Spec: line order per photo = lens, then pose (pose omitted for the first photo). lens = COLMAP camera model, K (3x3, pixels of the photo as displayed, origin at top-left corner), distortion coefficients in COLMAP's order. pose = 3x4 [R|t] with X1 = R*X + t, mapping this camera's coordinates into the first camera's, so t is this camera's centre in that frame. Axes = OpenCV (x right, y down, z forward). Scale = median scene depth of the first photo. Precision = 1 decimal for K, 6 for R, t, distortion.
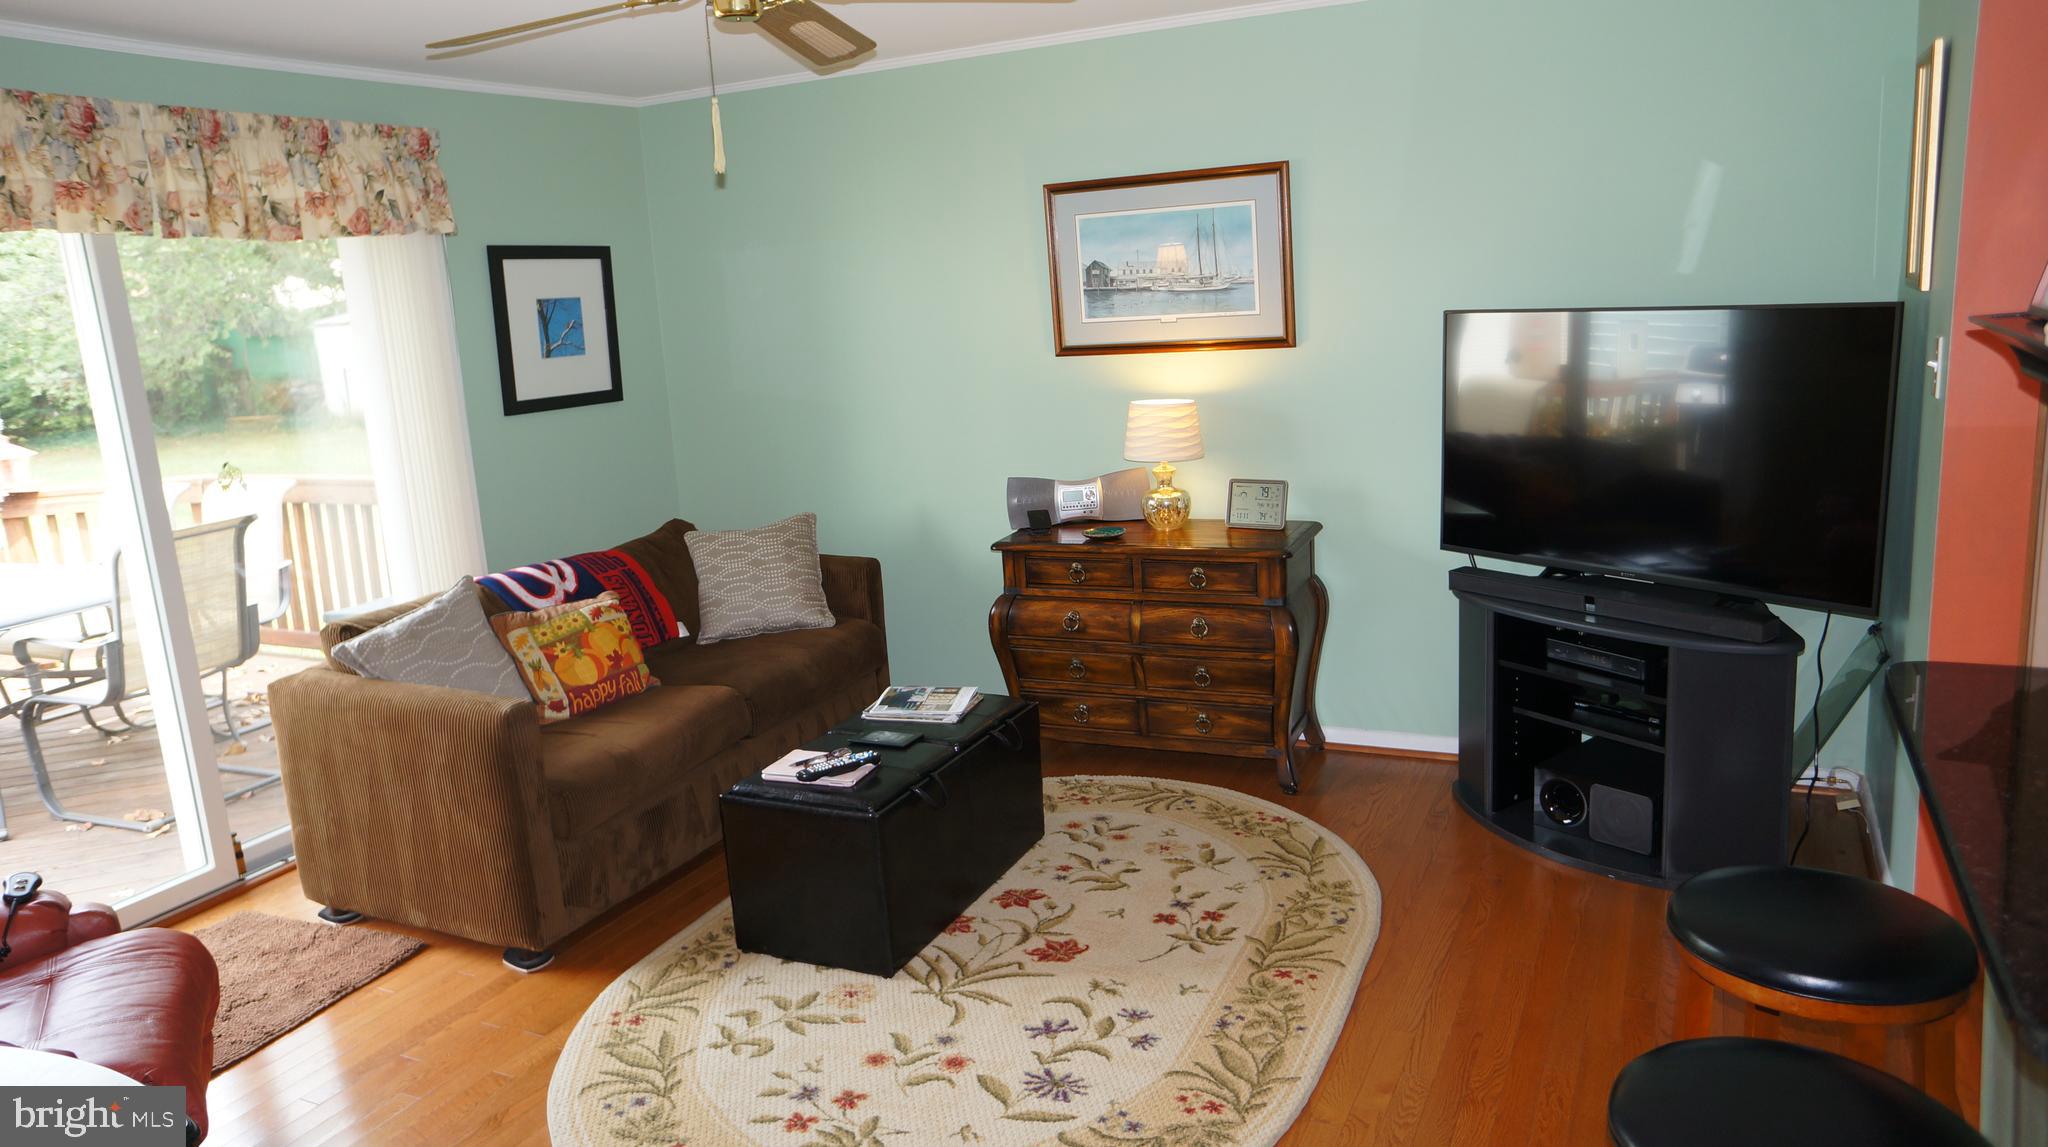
lens RADIAL K [[1368.3, 0, 1010.8], [0, 1368.3, 563.6], [0, 0, 1]] dist [-0.083764, 0.089143]
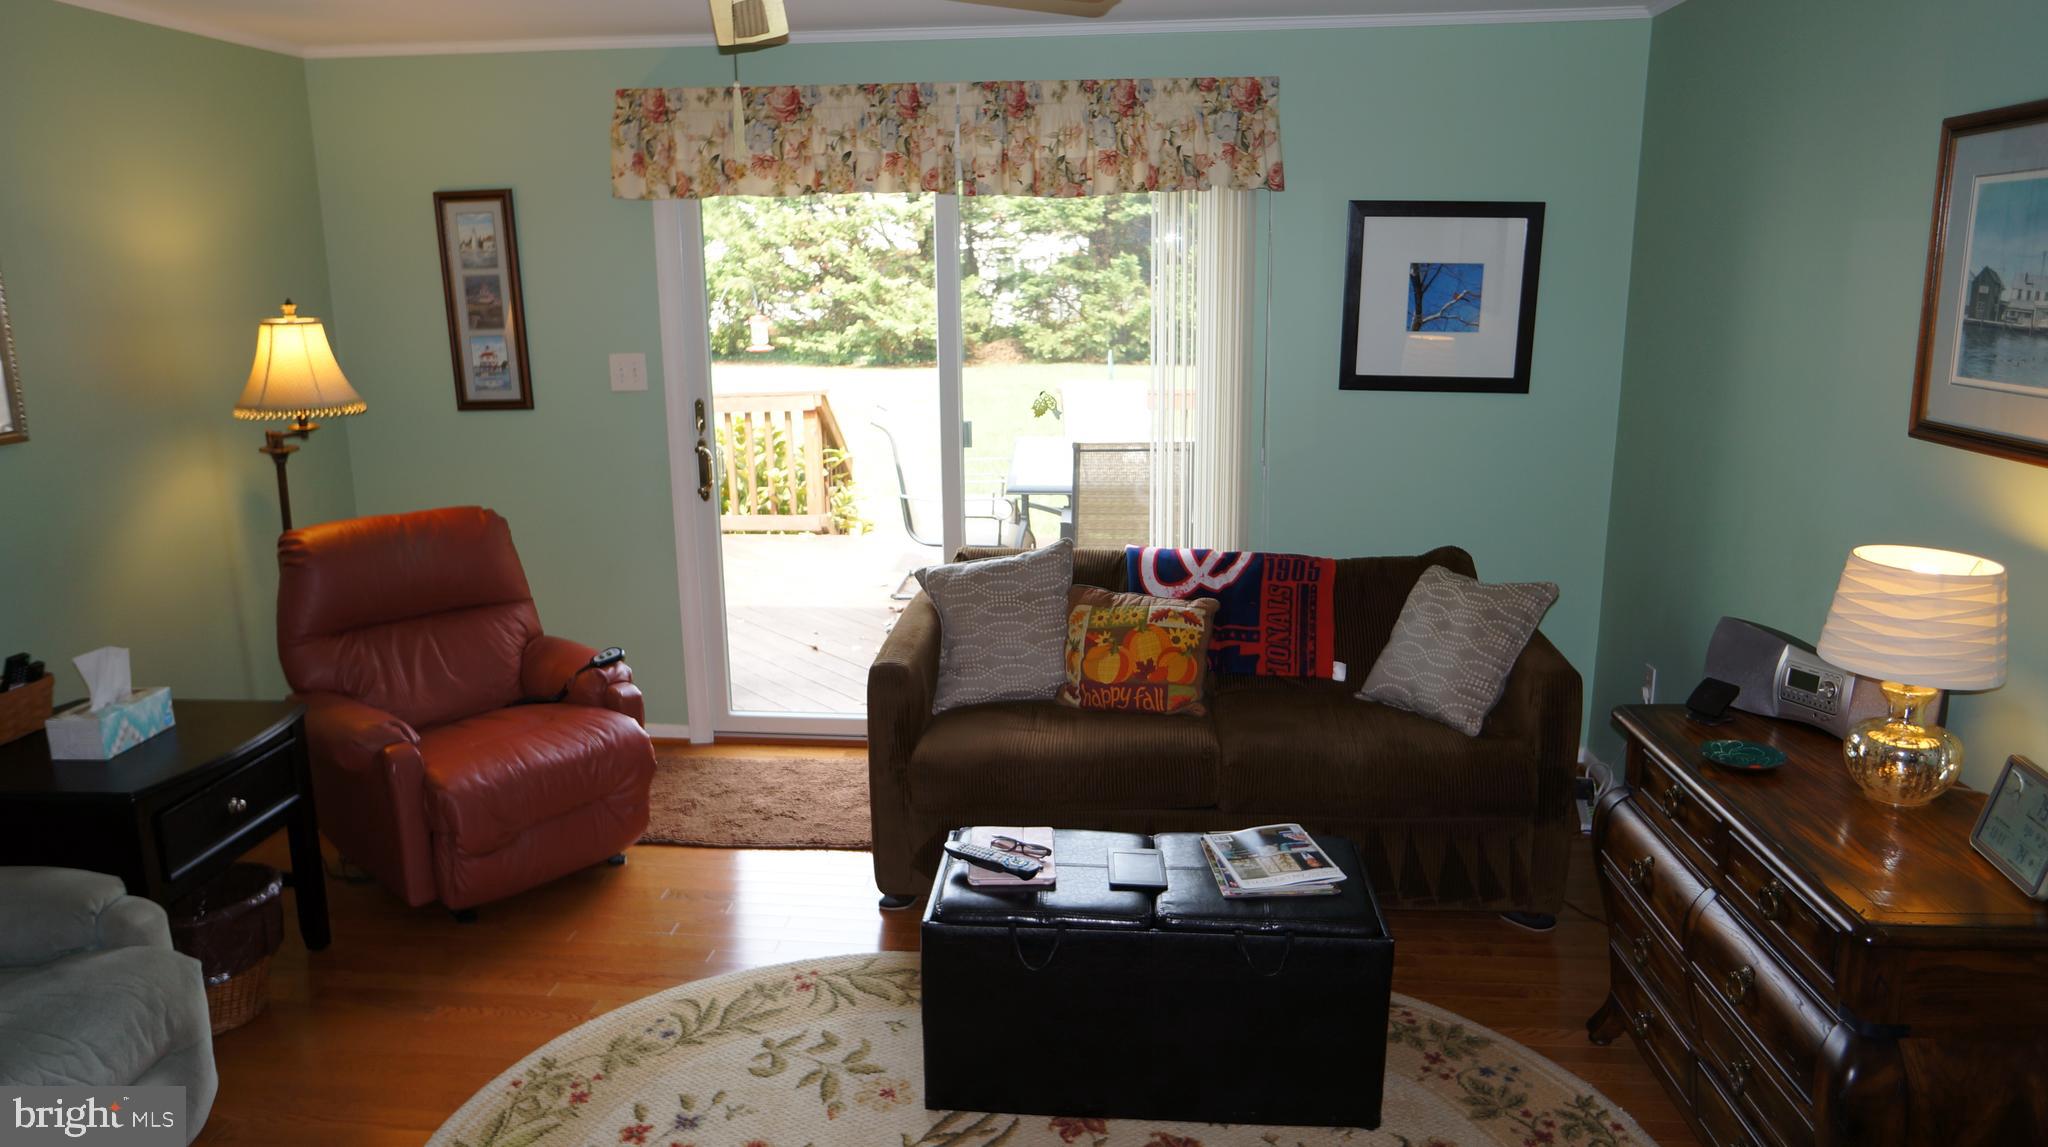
lens RADIAL K [[1368.3, 0, 1010.8], [0, 1368.3, 563.6], [0, 0, 1]] dist [-0.083764, 0.089143]
pose [[0.355199, 0.262765, -0.897100, 0.486717], [-0.202256, 0.958551, 0.200683, -0.164704], [0.912648, 0.110161, 0.393622, 0.548133]]
